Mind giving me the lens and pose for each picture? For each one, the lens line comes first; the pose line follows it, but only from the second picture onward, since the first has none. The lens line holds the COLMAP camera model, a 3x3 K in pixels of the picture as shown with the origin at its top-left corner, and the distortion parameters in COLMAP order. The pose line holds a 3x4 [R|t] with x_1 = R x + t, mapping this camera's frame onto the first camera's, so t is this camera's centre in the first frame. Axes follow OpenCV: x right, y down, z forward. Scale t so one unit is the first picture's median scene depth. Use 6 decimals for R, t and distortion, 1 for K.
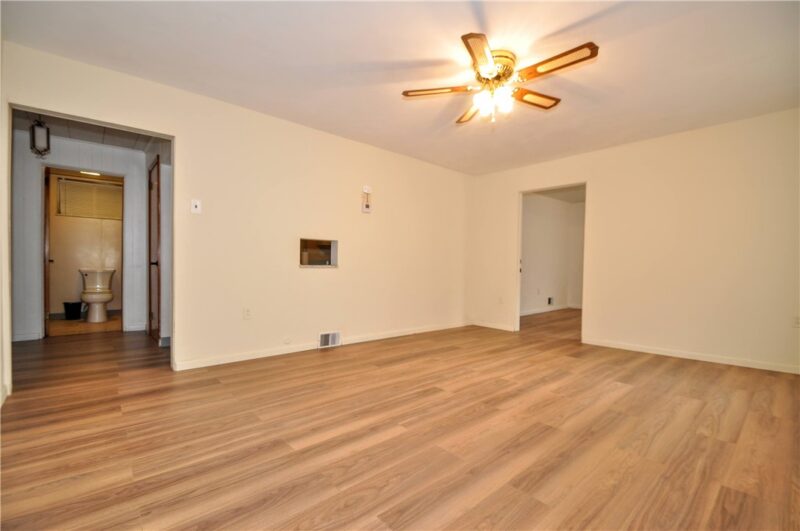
lens RADIAL K [[348.2, 0, 400.0], [0, 348.2, 265.5], [0, 0, 1]] dist [0.022251, -0.023154]
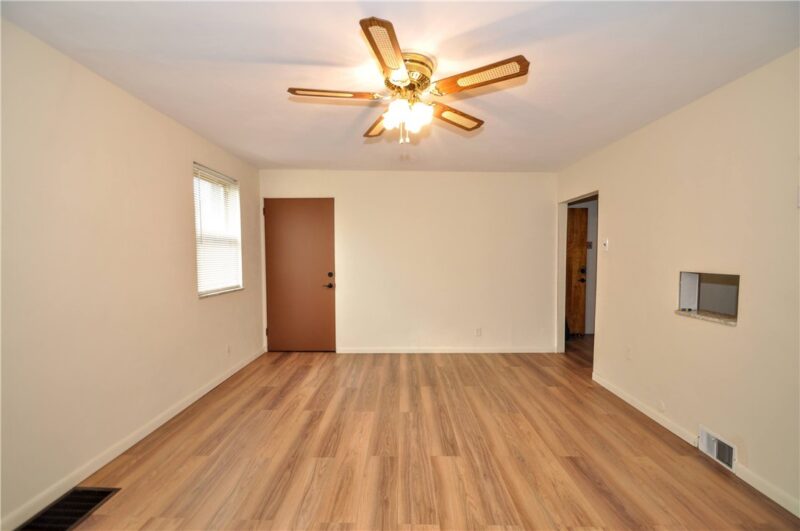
lens RADIAL K [[348.2, 0, 400.0], [0, 348.2, 265.5], [0, 0, 1]] dist [0.022251, -0.023154]
pose [[-0.660250, 0.010031, -0.750979, 0.998985], [-0.011101, 0.999671, 0.023112, -0.165869], [0.750964, 0.023596, -0.659921, 1.729076]]
